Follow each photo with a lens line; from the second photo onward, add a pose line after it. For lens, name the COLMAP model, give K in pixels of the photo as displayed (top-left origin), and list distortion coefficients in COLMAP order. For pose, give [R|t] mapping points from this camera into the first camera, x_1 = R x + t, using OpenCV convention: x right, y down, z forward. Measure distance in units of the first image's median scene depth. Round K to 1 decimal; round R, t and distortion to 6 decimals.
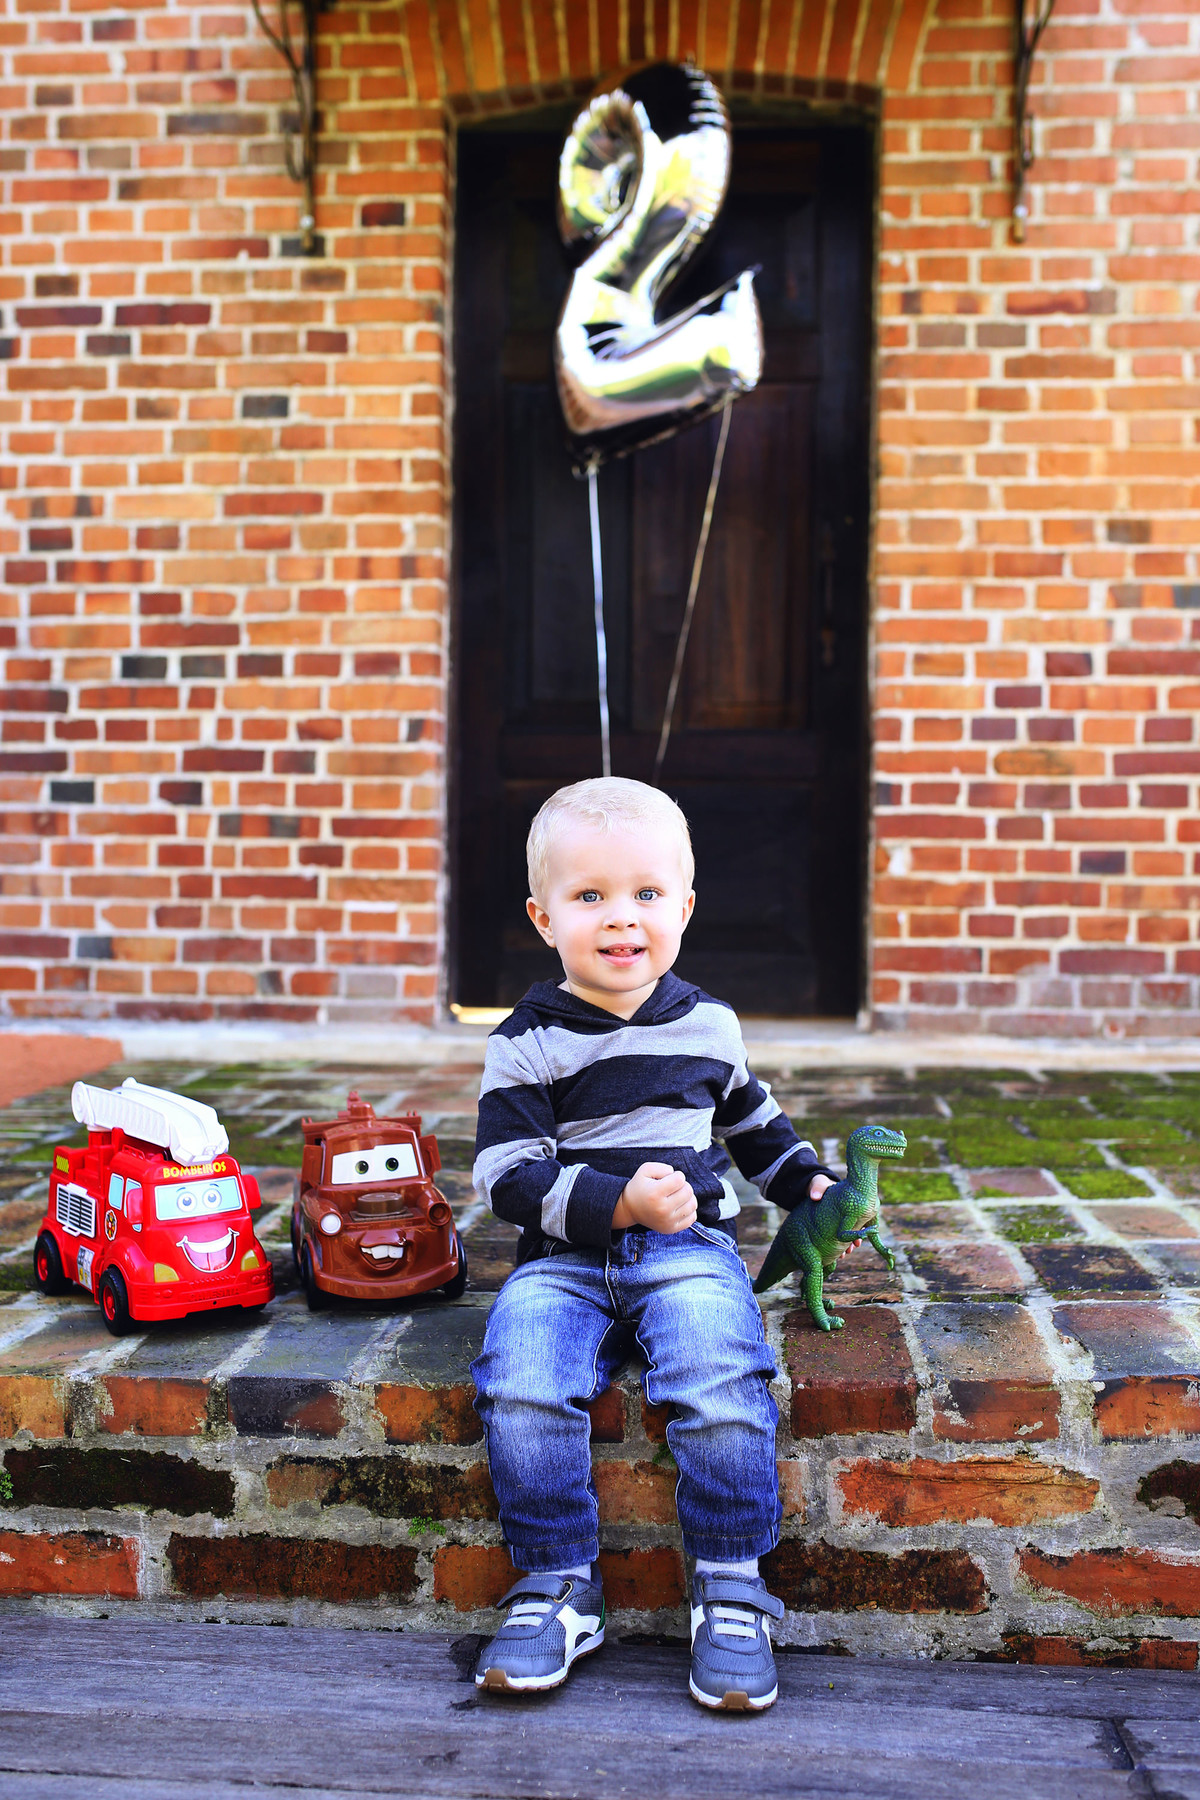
lens RADIAL K [[1838.5, 0, 573.3], [0, 1838.5, 897.4], [0, 0, 1]] dist [-0.066211, 0.102143]
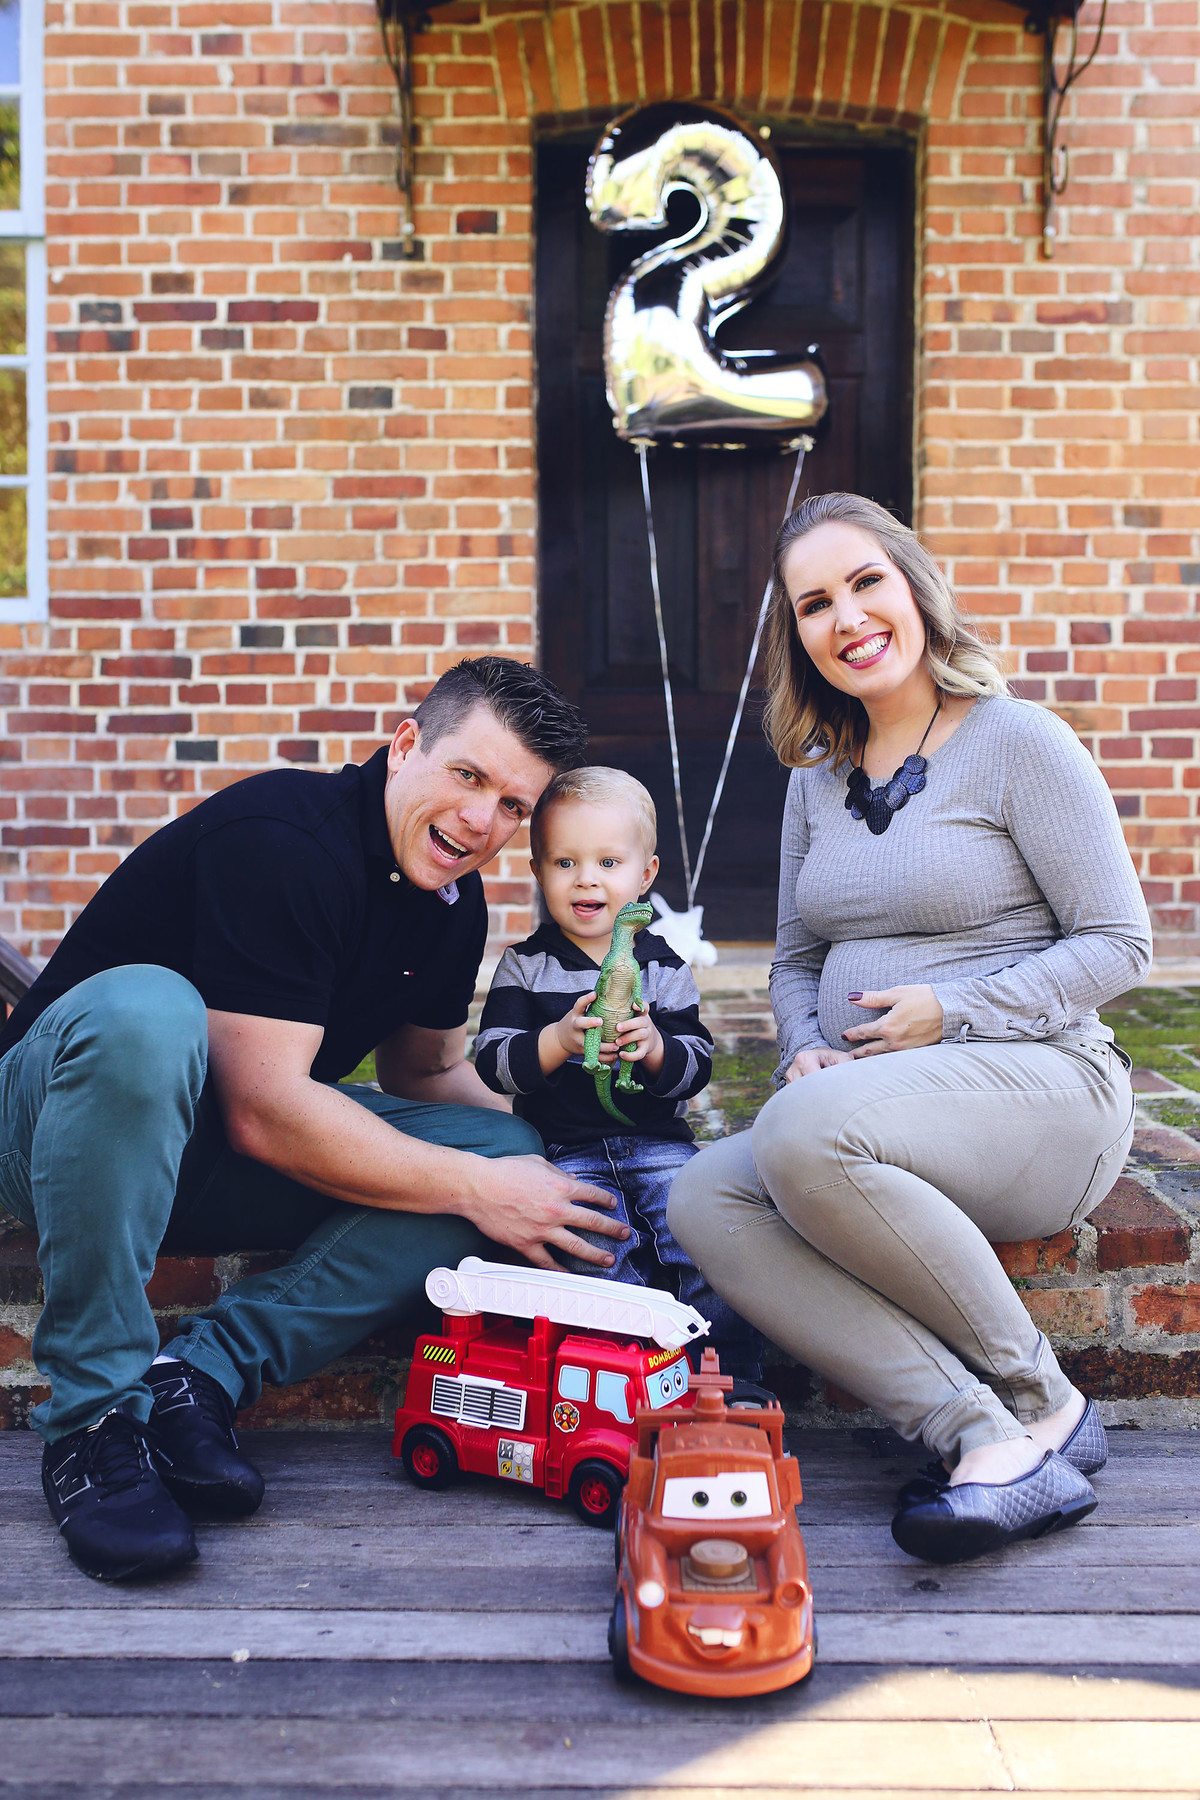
lens RADIAL K [[1788.4, 0, 600.0], [0, 1788.4, 900.0], [0, 0, 1]] dist [-0.070189, 0.108290]
pose [[0.996848, -0.015006, 0.077899, -0.120048], [0.011644, 0.998989, 0.043423, -0.012112], [-0.078472, -0.042379, 0.996015, -0.087462]]
